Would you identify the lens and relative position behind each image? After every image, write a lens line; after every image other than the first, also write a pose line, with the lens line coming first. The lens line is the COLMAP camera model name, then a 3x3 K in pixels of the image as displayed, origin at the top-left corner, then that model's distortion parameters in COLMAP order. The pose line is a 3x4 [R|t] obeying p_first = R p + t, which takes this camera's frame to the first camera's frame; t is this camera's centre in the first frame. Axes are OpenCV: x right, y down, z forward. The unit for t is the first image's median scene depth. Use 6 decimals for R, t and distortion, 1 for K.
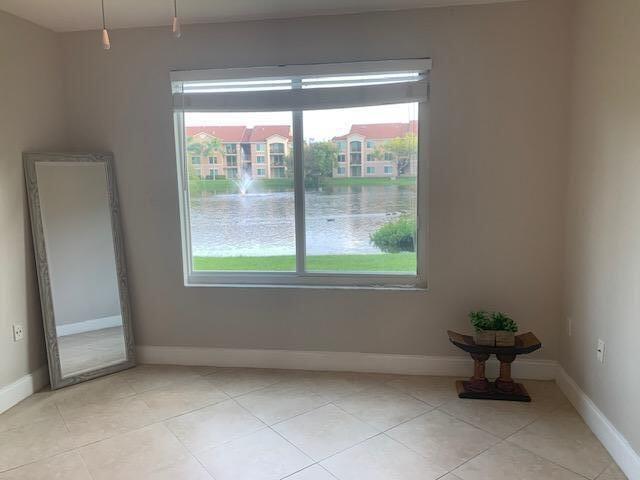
lens RADIAL K [[490.2, 0, 321.1], [0, 490.2, 237.5], [0, 0, 1]] dist [-0.009284, -0.005469]
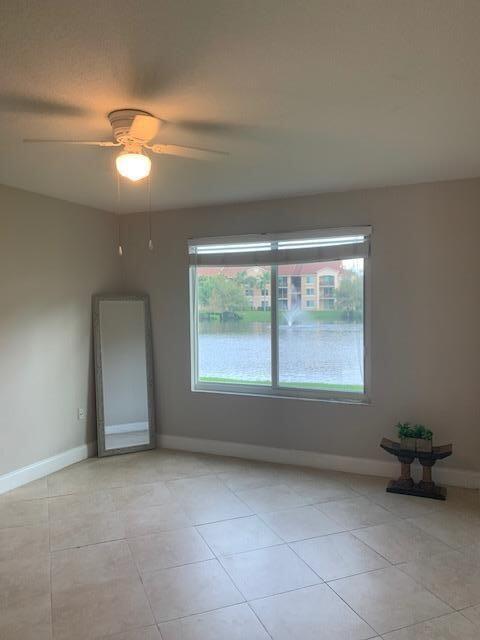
lens RADIAL K [[490.2, 0, 239.3], [0, 490.2, 321.7], [0, 0, 1]] dist [-0.009284, -0.005469]
pose [[0.962101, 0.019858, -0.271968, 0.230652], [-0.045638, 0.995004, -0.088794, 0.021892], [0.268846, 0.097841, 0.958201, -0.311352]]
